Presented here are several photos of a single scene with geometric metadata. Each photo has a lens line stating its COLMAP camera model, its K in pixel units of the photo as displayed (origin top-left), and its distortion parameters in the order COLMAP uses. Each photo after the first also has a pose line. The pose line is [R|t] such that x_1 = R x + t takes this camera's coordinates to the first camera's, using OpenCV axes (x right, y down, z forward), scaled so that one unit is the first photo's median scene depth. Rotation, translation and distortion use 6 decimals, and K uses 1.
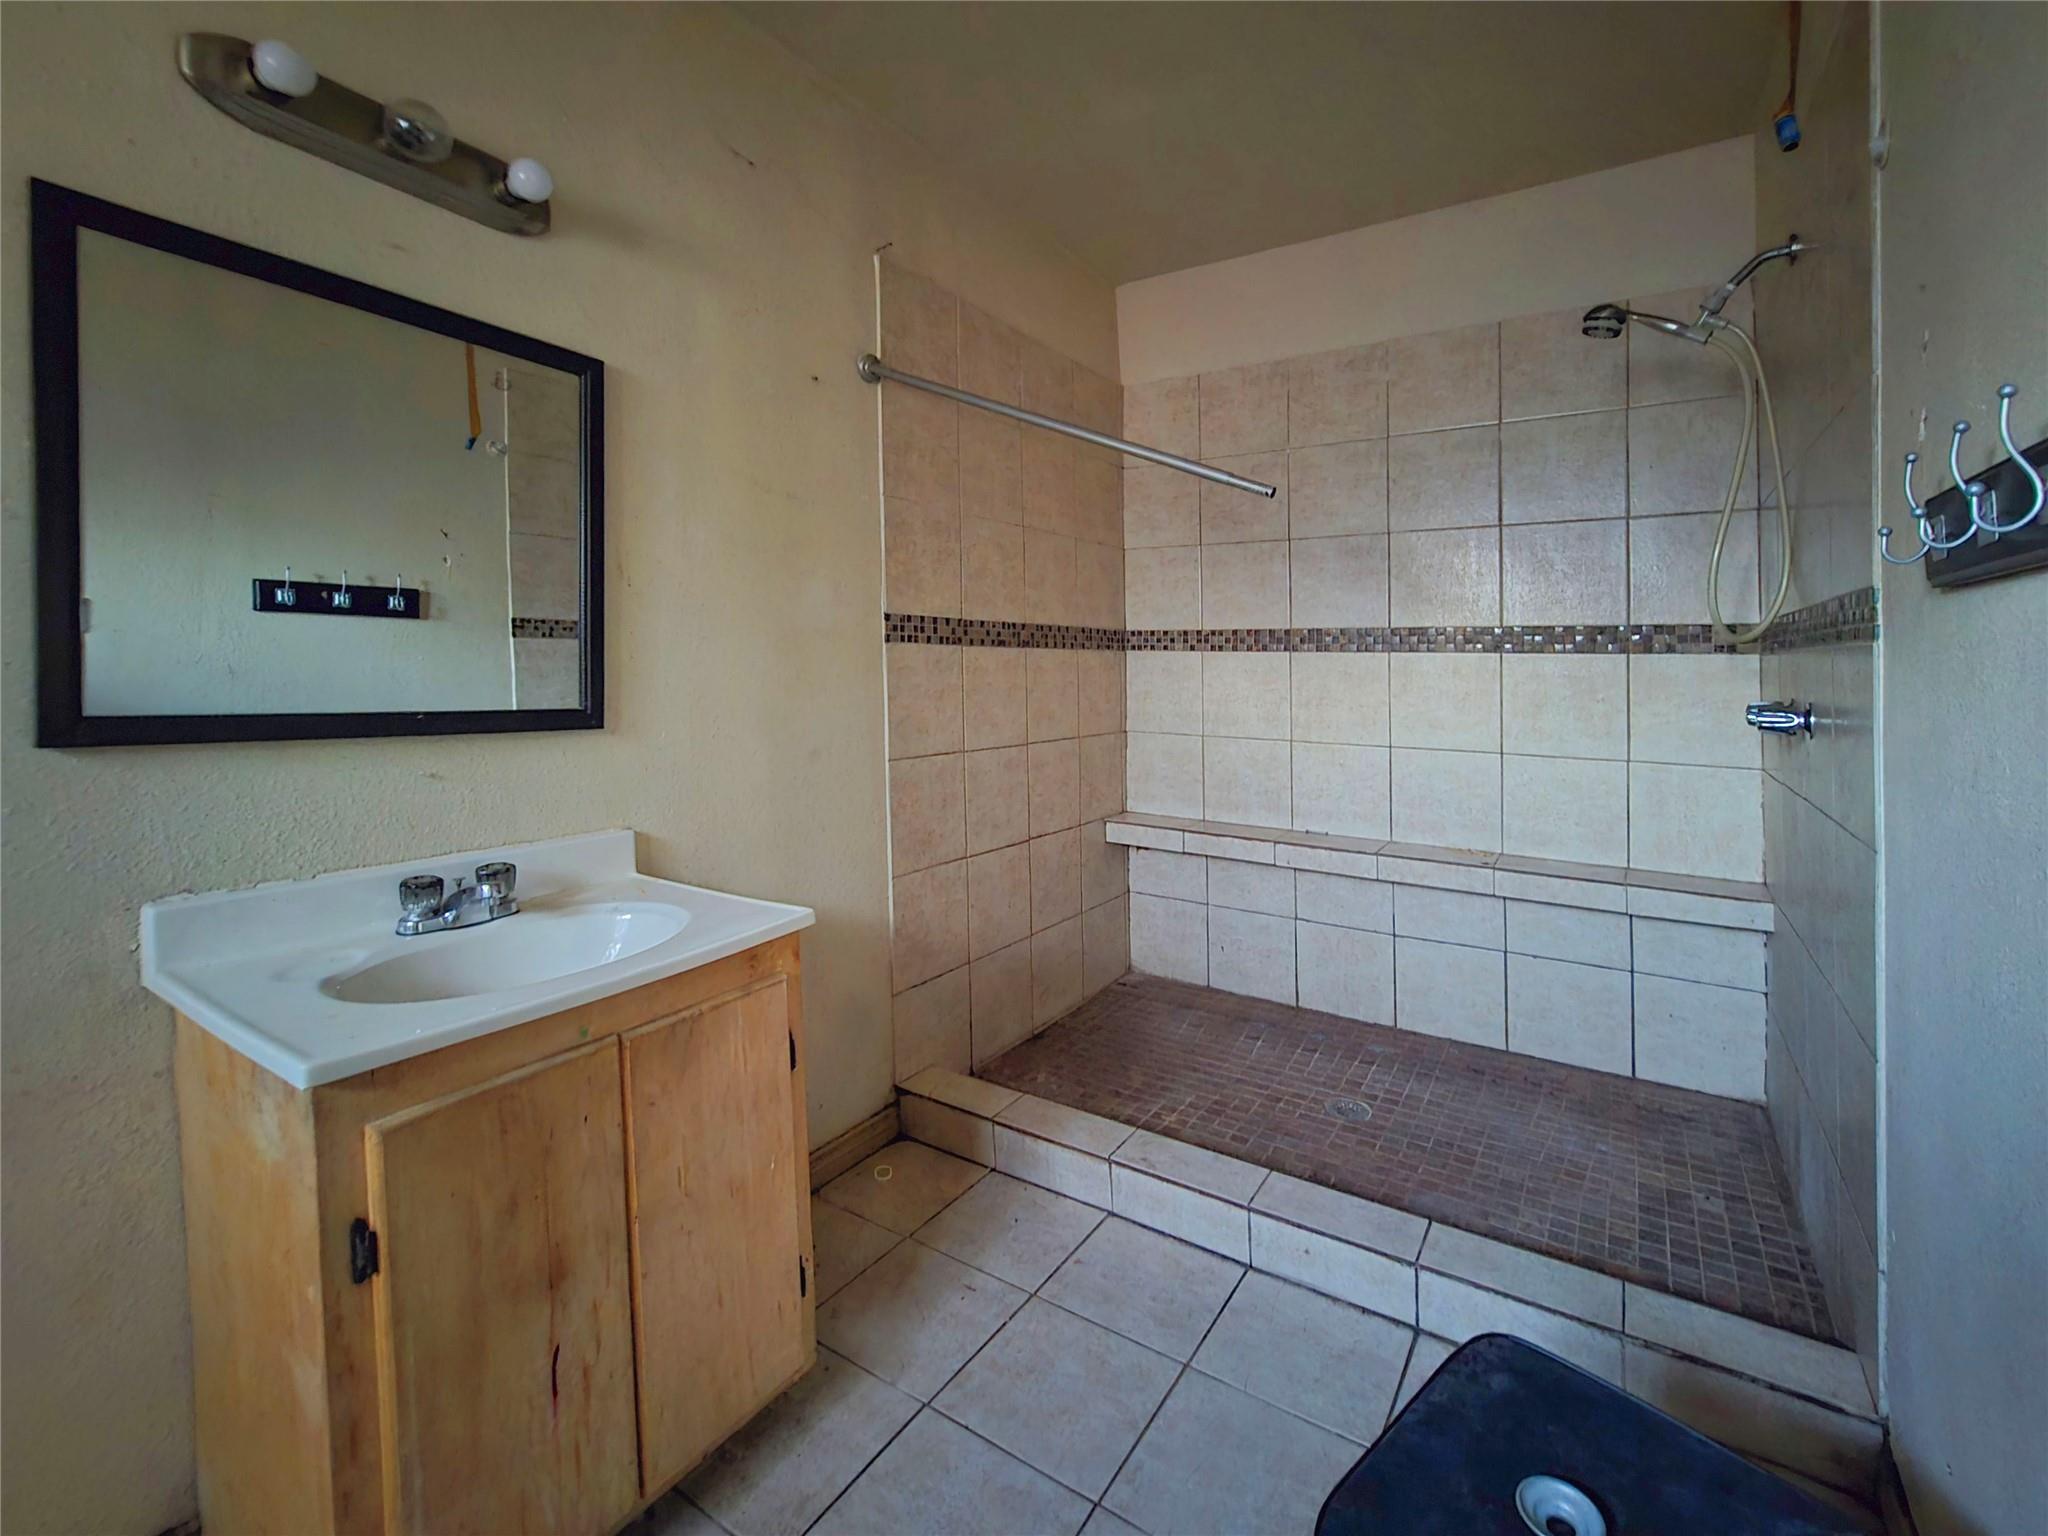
lens RADIAL K [[834.5, 0, 1038.6], [0, 834.5, 686.9], [0, 0, 1]] dist [0.001045, 0.000072]
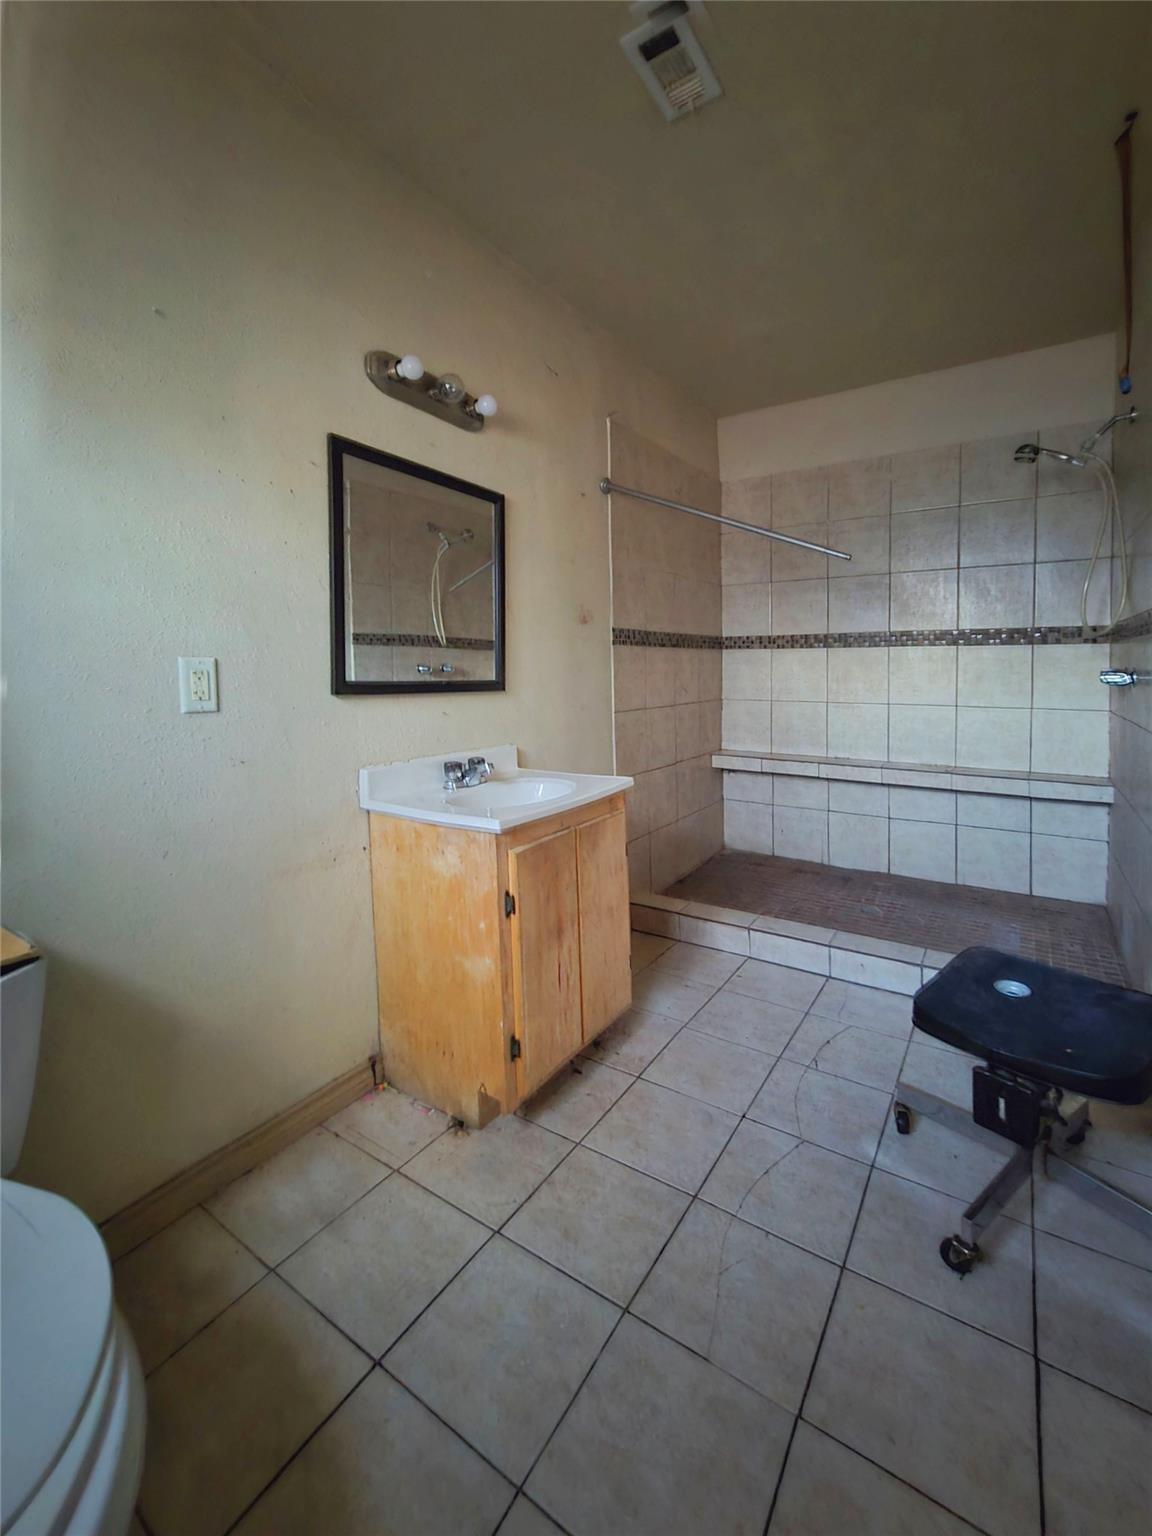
lens RADIAL K [[653.1, 0, 573.2], [0, 653.1, 723.2], [0, 0, 1]] dist [-0.000714, 0.000199]
pose [[0.999658, -0.020296, 0.016477, -0.250455], [0.019323, 0.998178, 0.057162, 0.025554], [-0.017607, -0.056824, 0.998229, -0.311895]]
